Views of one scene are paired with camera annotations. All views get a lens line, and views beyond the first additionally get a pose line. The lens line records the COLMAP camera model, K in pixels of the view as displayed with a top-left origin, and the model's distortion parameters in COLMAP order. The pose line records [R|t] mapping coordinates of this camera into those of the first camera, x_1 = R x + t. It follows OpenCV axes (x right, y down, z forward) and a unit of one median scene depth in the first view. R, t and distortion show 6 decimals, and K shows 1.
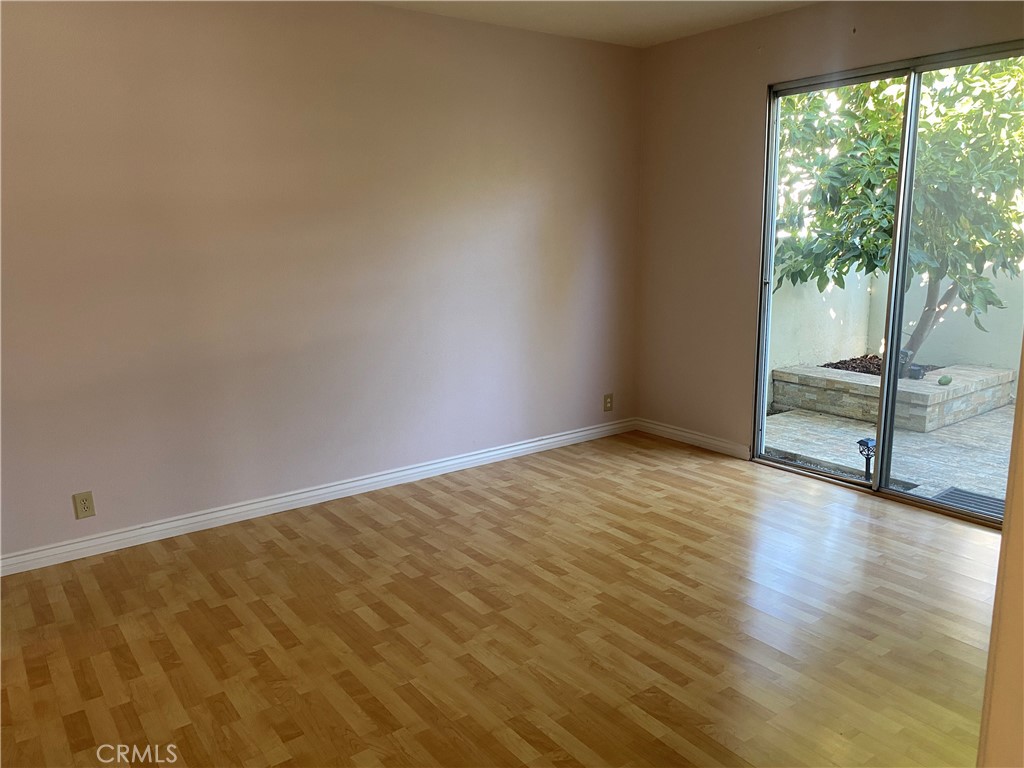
lens RADIAL K [[777.3, 0, 510.5], [0, 777.3, 375.2], [0, 0, 1]] dist [0.038224, -0.060279]
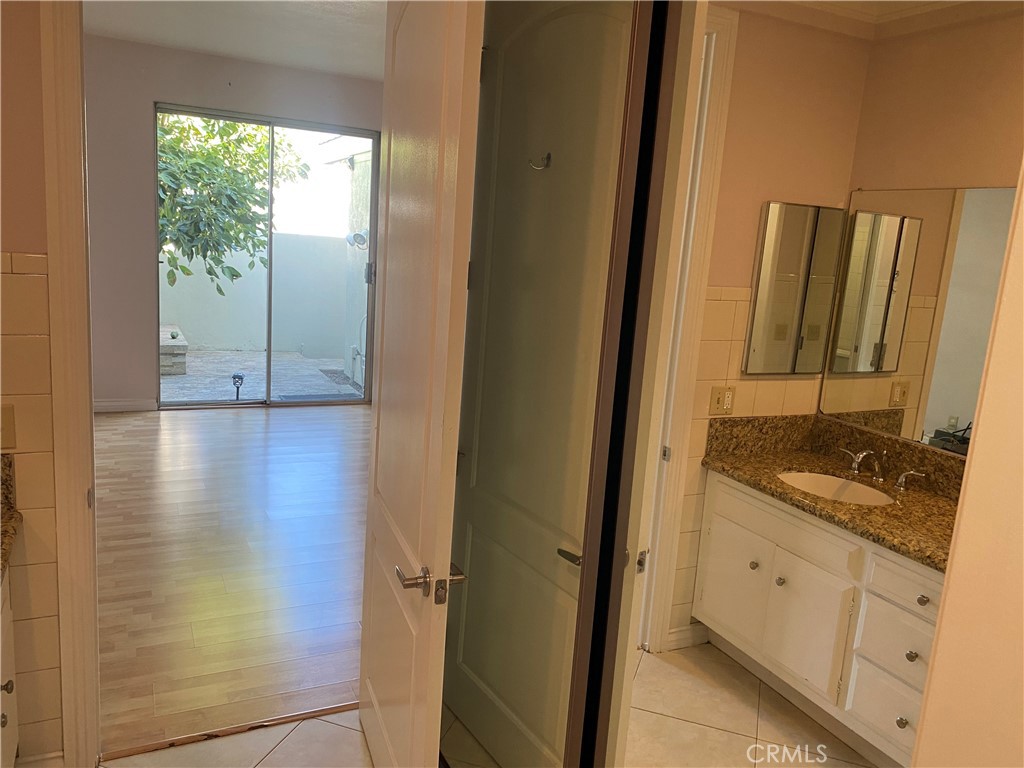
lens RADIAL K [[777.3, 0, 518.4], [0, 777.3, 368.3], [0, 0, 1]] dist [0.038224, -0.060279]
pose [[0.162626, -0.138015, 0.976988, -0.791759], [0.114501, 0.986119, 0.120245, -0.036047], [-0.980022, 0.092311, 0.176171, 0.245585]]
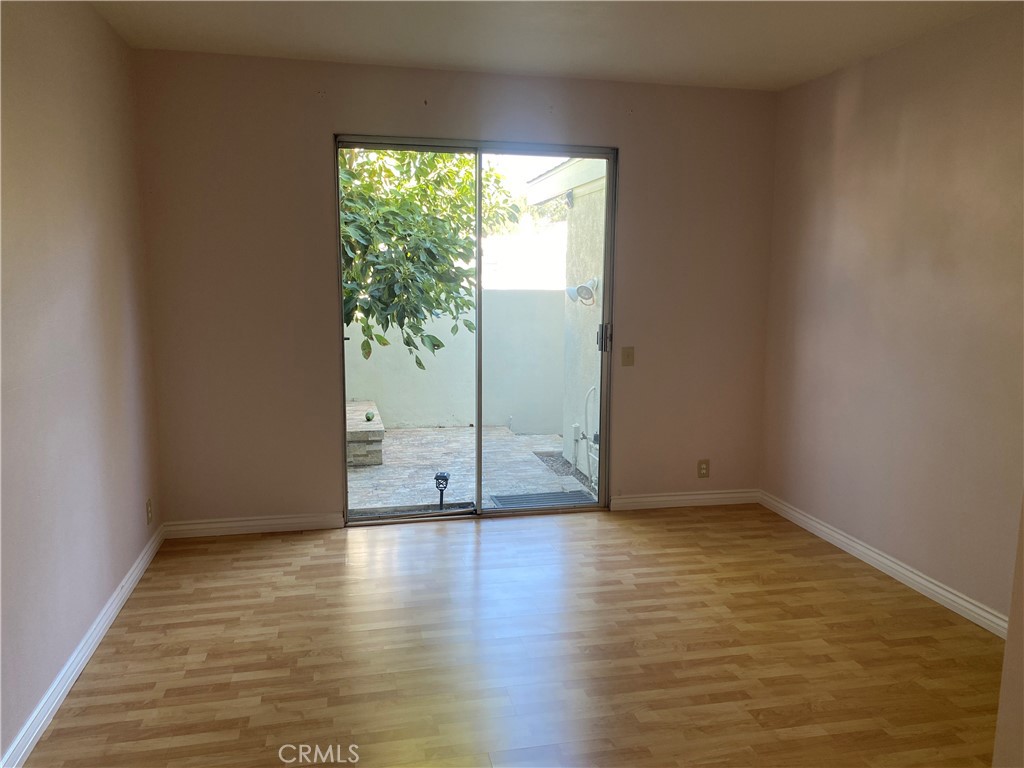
lens RADIAL K [[777.3, 0, 518.7], [0, 777.3, 374.9], [0, 0, 1]] dist [0.038224, -0.060279]
pose [[0.391443, -0.101334, 0.914606, -0.462166], [0.158249, 0.986524, 0.041573, -0.078800], [-0.906493, 0.128462, 0.402204, 0.423504]]
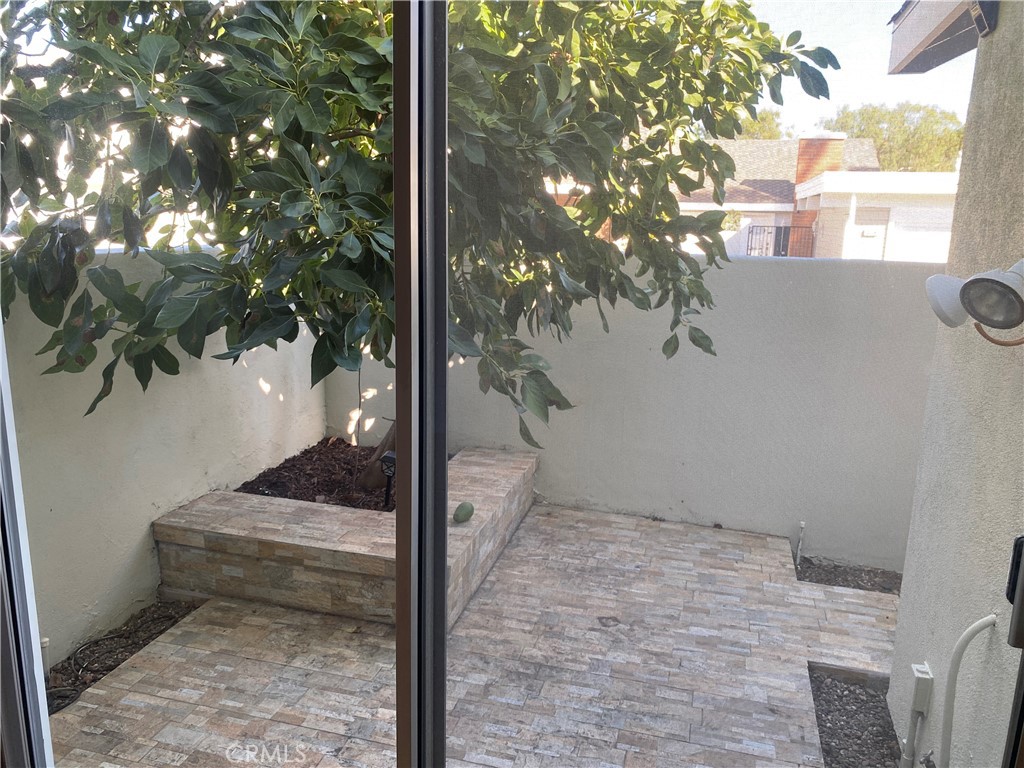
lens RADIAL K [[777.3, 0, 505.2], [0, 777.3, 378.1], [0, 0, 1]] dist [0.038224, -0.060279]
pose [[0.787113, -0.098042, 0.608967, 0.303688], [0.082398, 0.995151, 0.053715, -0.142647], [-0.611281, 0.007898, 0.791375, 0.657184]]
